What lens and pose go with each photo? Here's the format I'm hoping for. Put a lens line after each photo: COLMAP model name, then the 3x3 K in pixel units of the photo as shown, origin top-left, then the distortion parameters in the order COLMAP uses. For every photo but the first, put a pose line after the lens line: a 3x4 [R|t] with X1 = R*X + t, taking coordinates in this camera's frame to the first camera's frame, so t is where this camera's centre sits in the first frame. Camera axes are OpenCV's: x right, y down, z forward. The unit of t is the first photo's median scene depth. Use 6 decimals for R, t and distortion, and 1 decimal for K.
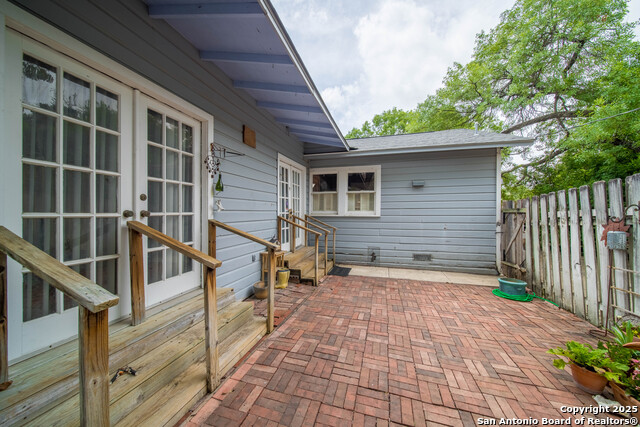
lens RADIAL K [[228.1, 0, 316.9], [0, 228.1, 211.3], [0, 0, 1]] dist [-0.000824, -0.000055]
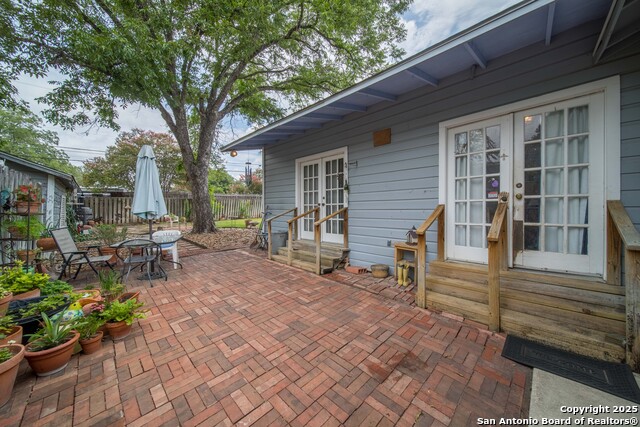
lens RADIAL K [[228.1, 0, 316.9], [0, 228.1, 211.3], [0, 0, 1]] dist [-0.000824, -0.000055]
pose [[-0.490089, 0.006697, -0.871647, 1.287692], [0.008434, 0.999960, 0.002941, 0.069173], [0.871632, -0.005910, -0.490126, 1.884363]]
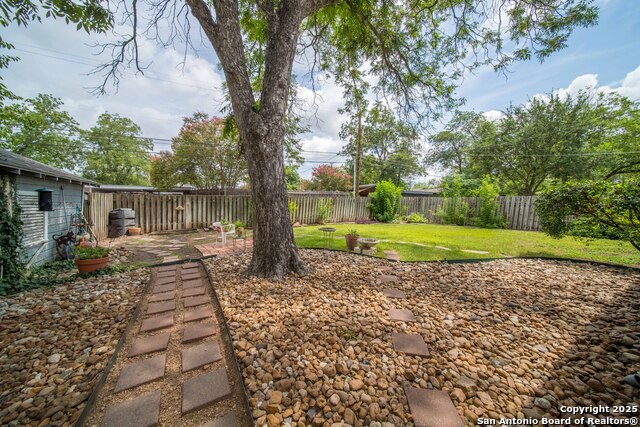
lens RADIAL K [[228.1, 0, 316.9], [0, 228.1, 211.3], [0, 0, 1]] dist [-0.000824, -0.000055]
pose [[-0.704797, 0.007782, -0.709366, 0.767921], [0.004556, 0.999969, 0.006443, 0.038929], [0.709394, 0.001309, -0.704811, 1.115033]]
